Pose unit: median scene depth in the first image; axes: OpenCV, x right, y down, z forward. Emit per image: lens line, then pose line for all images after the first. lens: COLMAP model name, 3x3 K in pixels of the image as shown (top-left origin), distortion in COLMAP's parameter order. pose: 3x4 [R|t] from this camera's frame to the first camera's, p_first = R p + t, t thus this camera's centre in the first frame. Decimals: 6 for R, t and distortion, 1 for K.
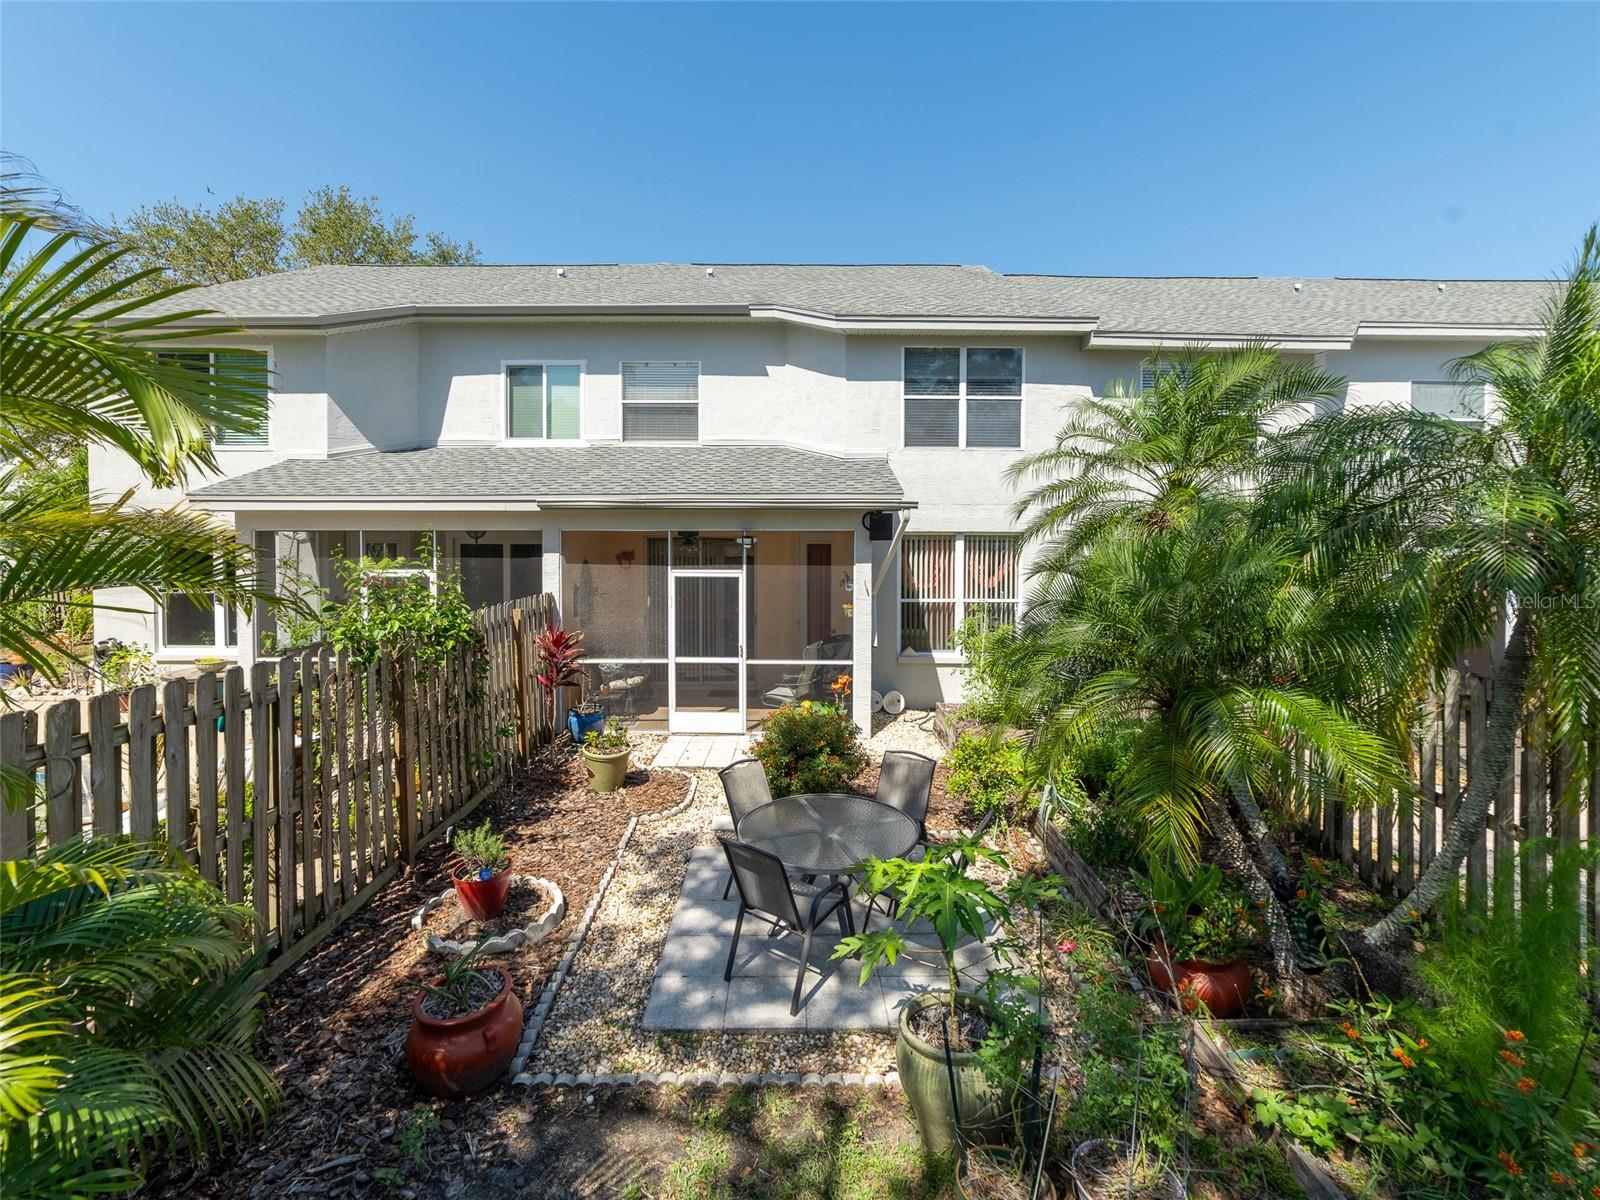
lens RADIAL K [[715.5, 0, 792.8], [0, 715.5, 566.6], [0, 0, 1]] dist [-0.014594, 0.001128]
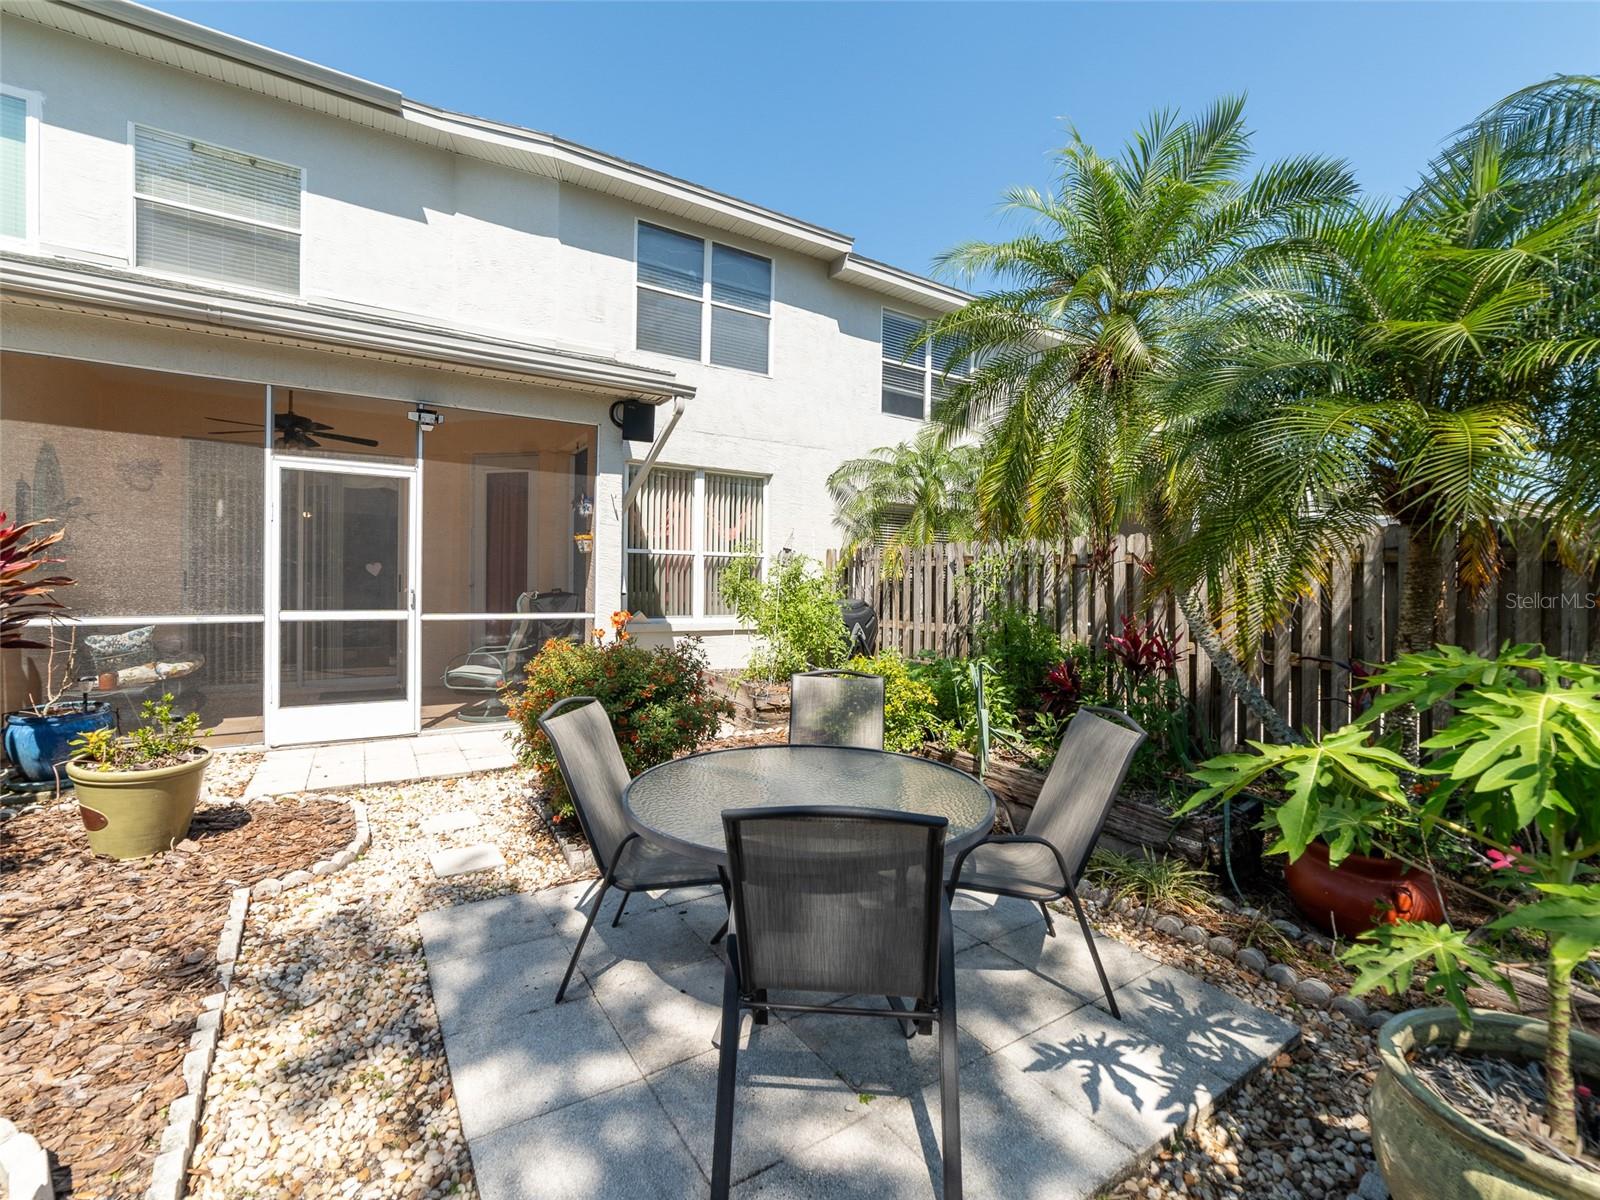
lens RADIAL K [[703.0, 0, 800.0], [0, 703.0, 600.0], [0, 0, 1]] dist [-0.028885, 0.012235]
pose [[0.837625, 0.002793, 0.546239, -0.112910], [0.004796, 0.999911, -0.012467, 0.120030], [-0.546225, 0.013062, 0.837537, 0.299048]]
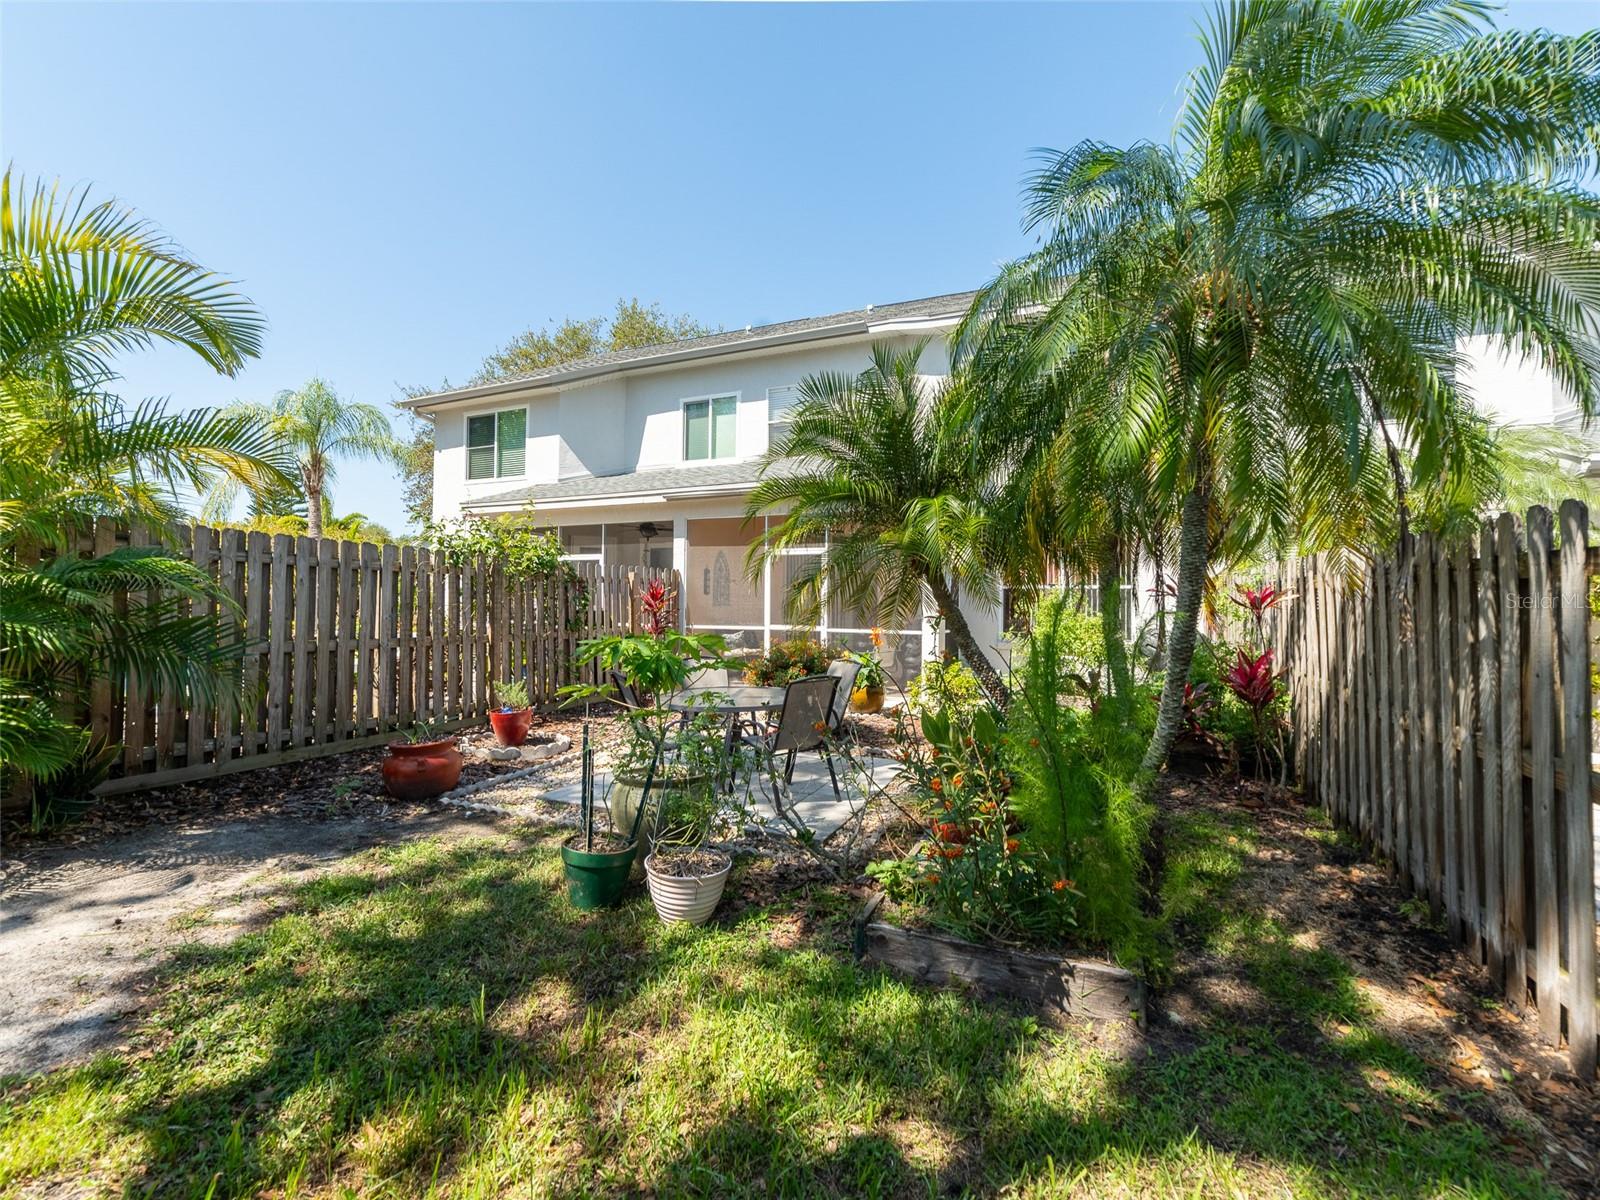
lens RADIAL K [[703.0, 0, 800.0], [0, 703.0, 600.0], [0, 0, 1]] dist [-0.028885, 0.012235]
pose [[0.915261, 0.000784, -0.402861, 0.321805], [-0.021758, 0.998635, -0.047488, 0.133582], [0.402273, 0.052229, 0.914029, -0.015065]]
